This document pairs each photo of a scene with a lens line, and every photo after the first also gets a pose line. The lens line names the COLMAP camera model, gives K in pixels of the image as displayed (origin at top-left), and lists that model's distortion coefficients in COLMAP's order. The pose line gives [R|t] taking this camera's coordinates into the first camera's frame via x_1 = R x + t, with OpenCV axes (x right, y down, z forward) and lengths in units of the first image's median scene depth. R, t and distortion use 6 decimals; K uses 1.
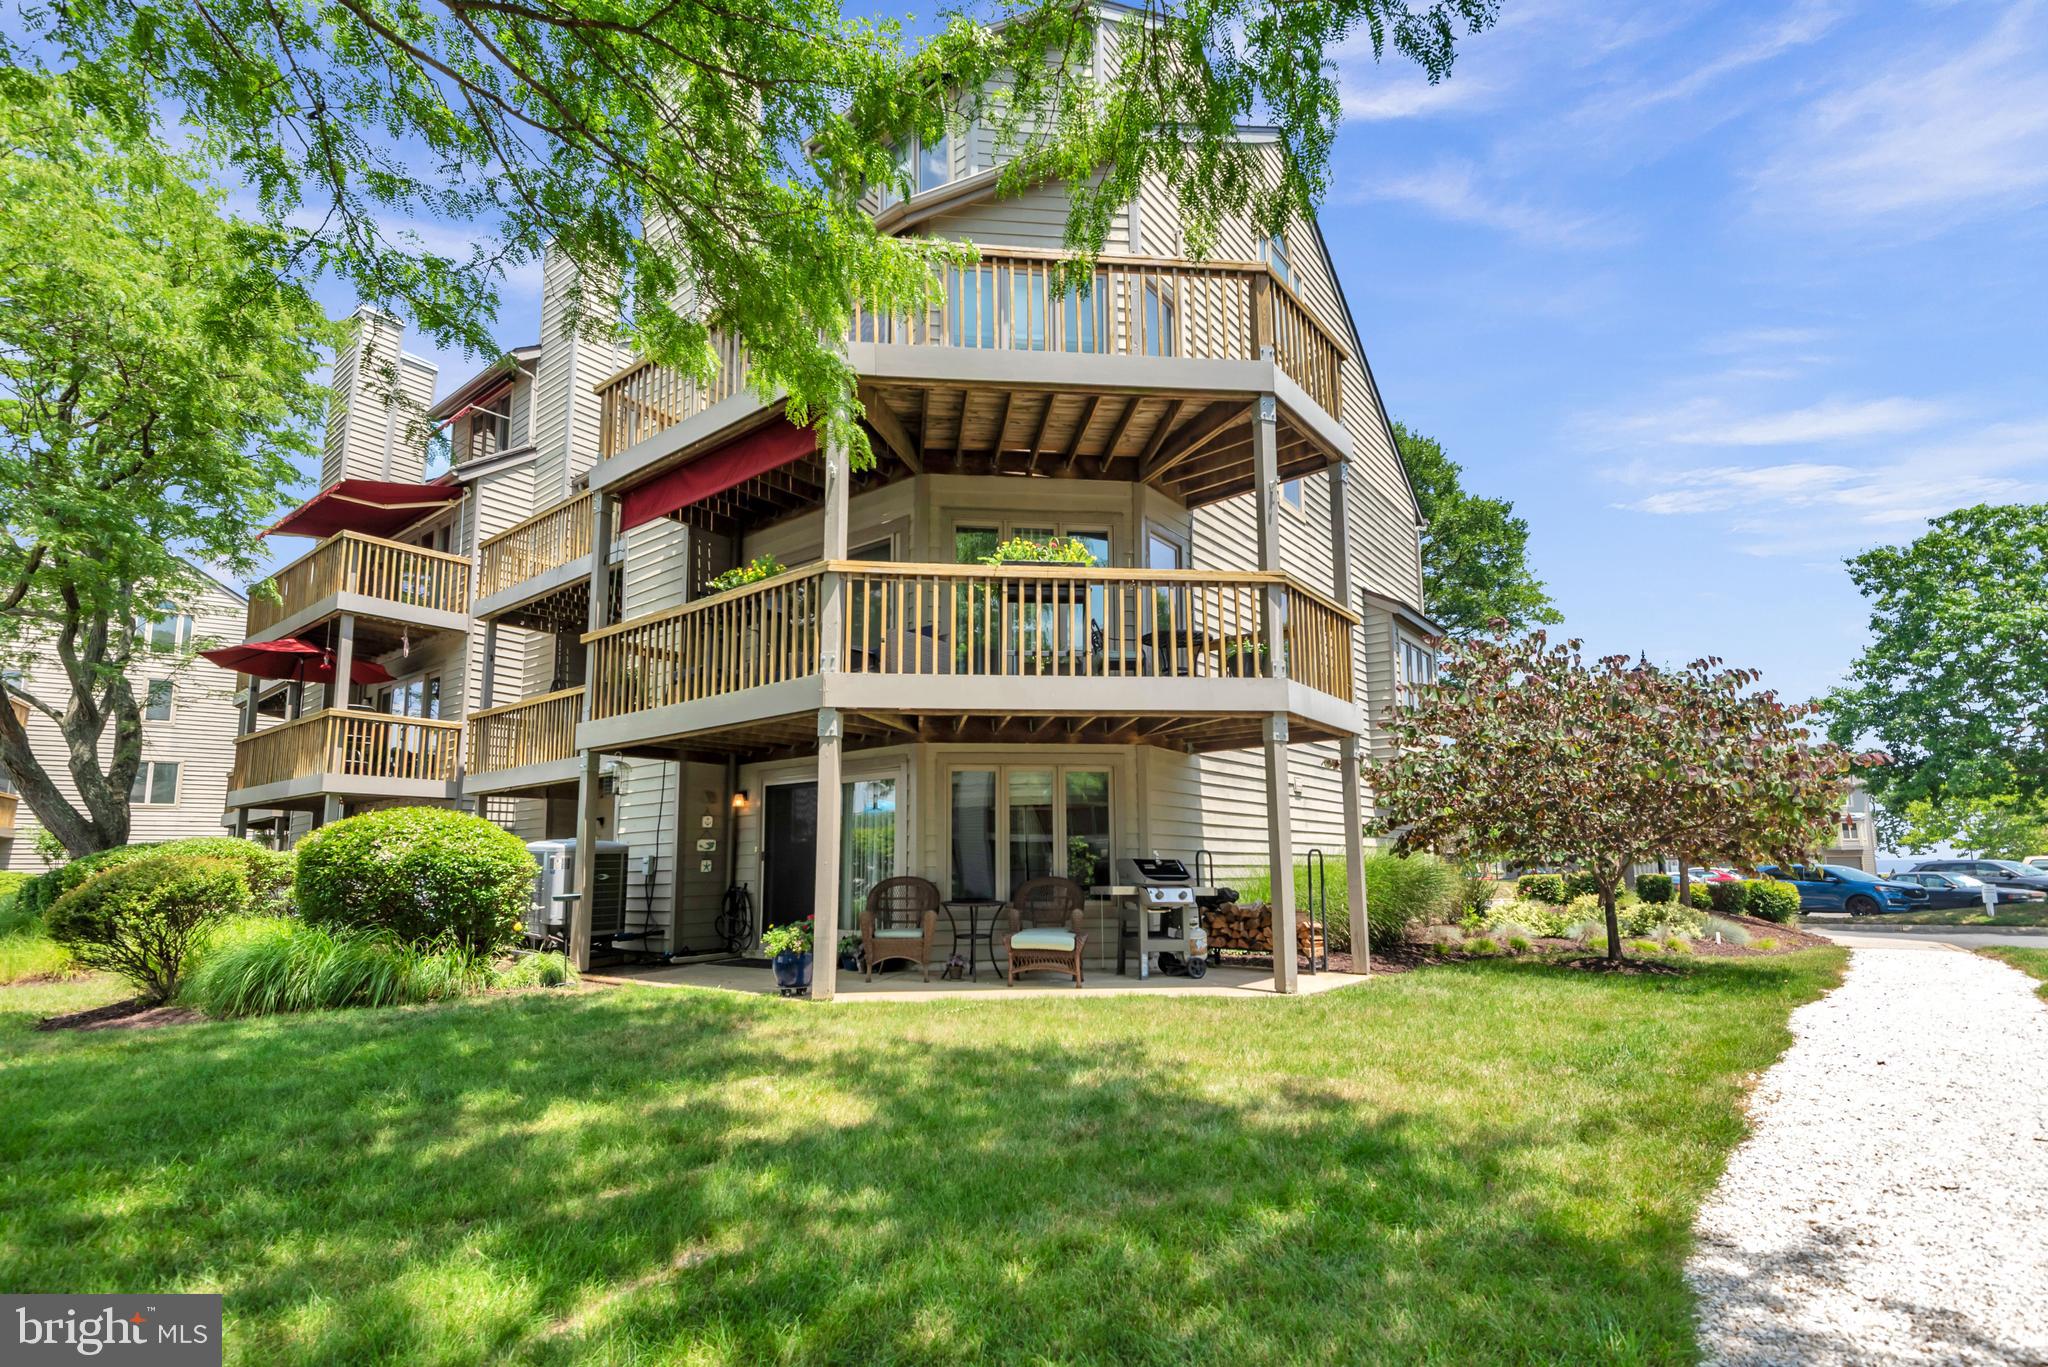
lens RADIAL K [[951.6, 0, 1061.8], [0, 951.6, 674.4], [0, 0, 1]] dist [-0.001478, -0.000956]
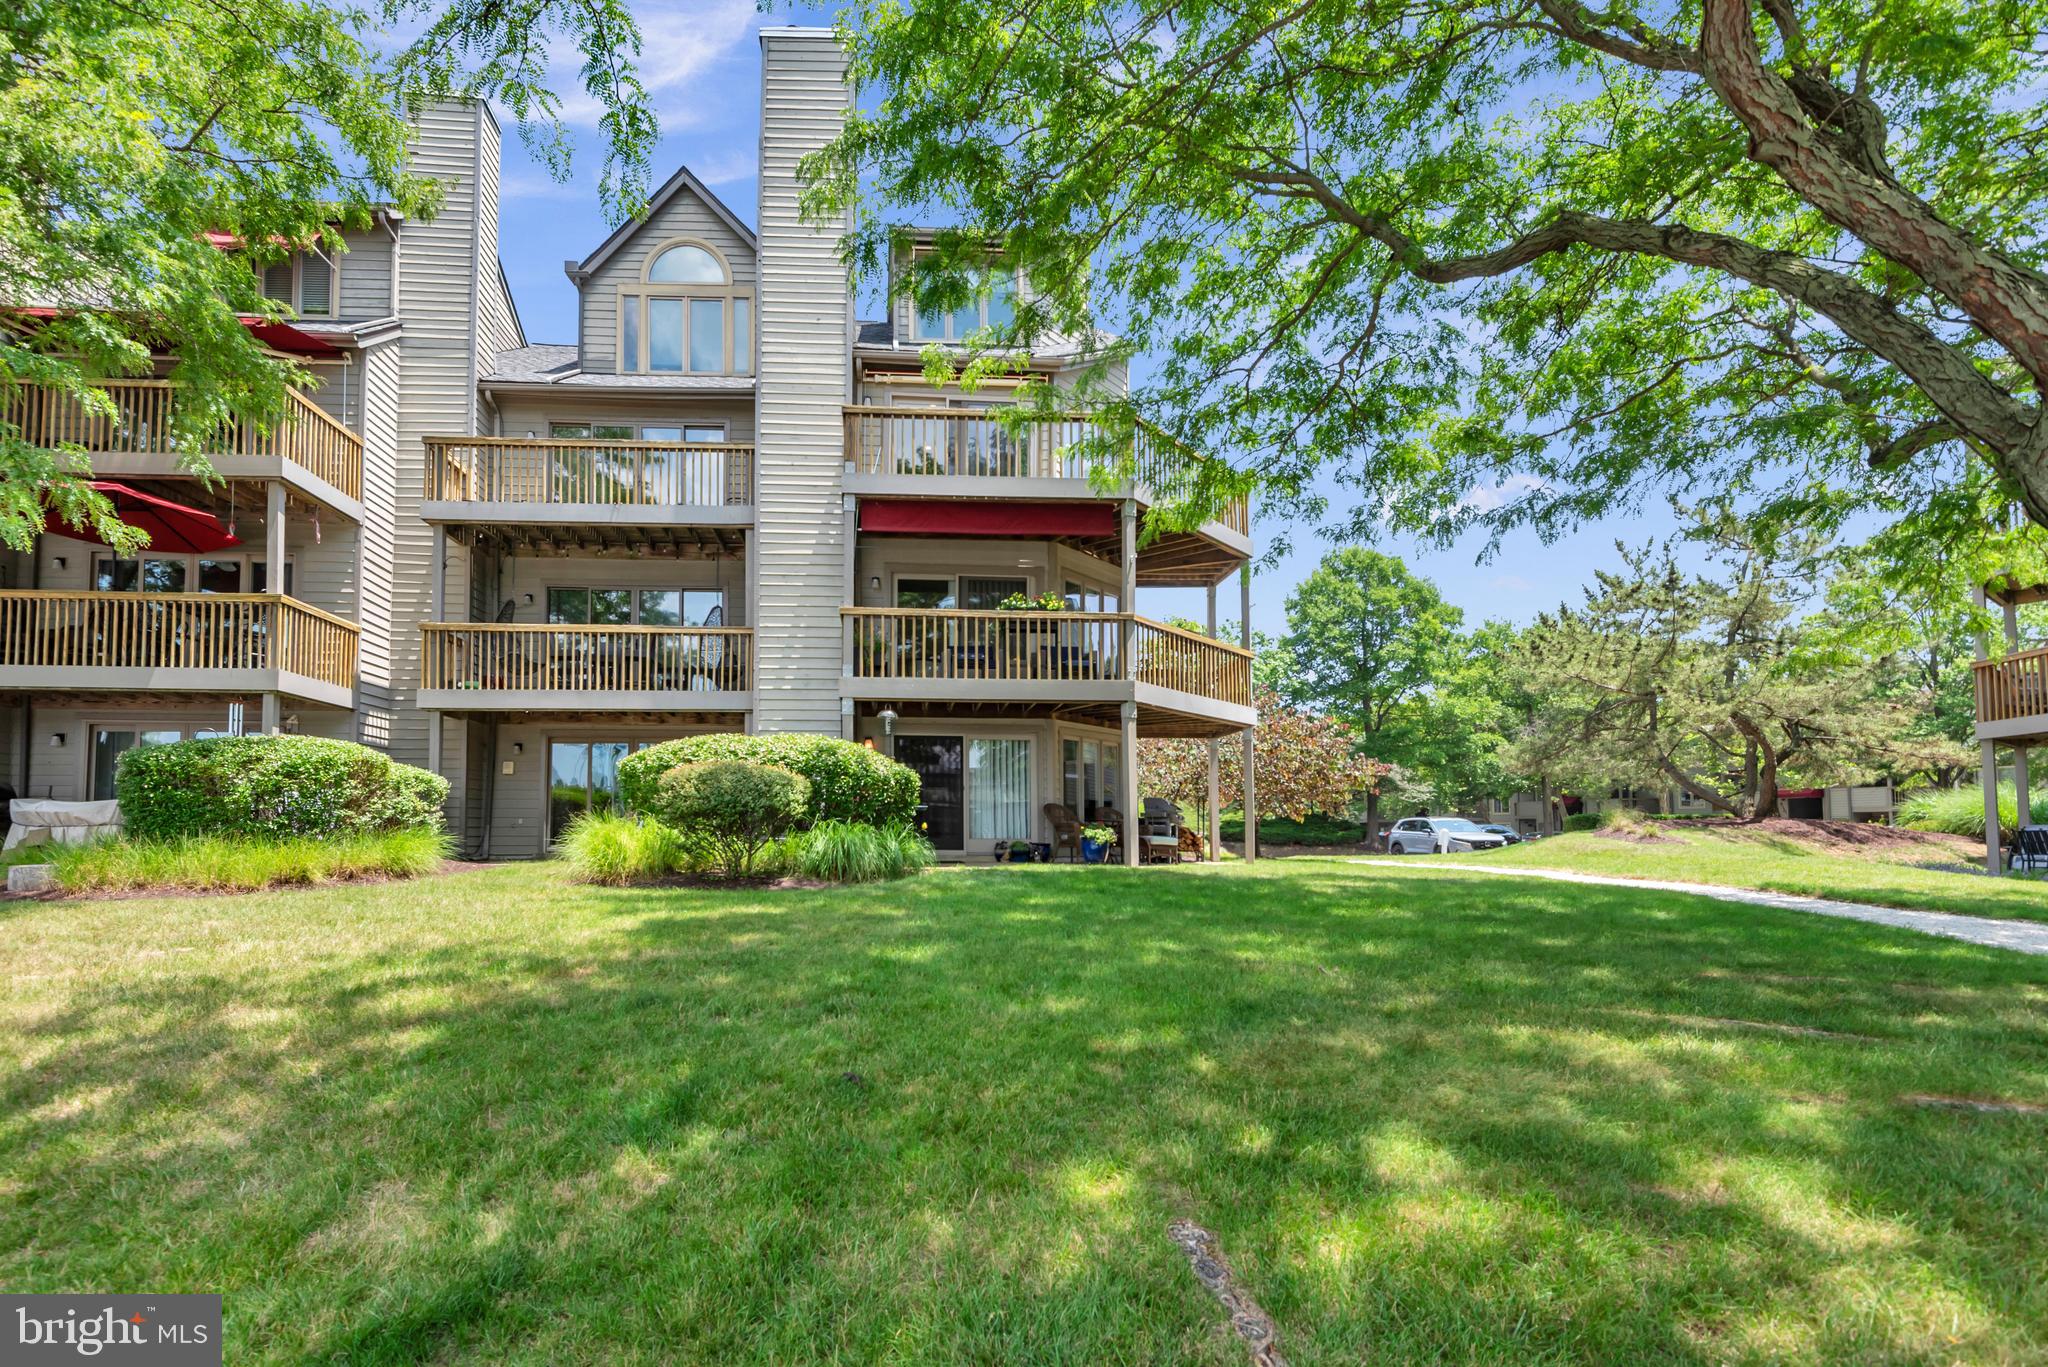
lens RADIAL K [[951.6, 0, 1061.8], [0, 951.6, 674.4], [0, 0, 1]] dist [-0.001478, -0.000956]
pose [[0.776351, 0.110832, 0.620479, -0.757328], [-0.140220, 0.990119, -0.001413, 0.003531], [-0.614505, -0.085907, 0.784221, -0.144020]]
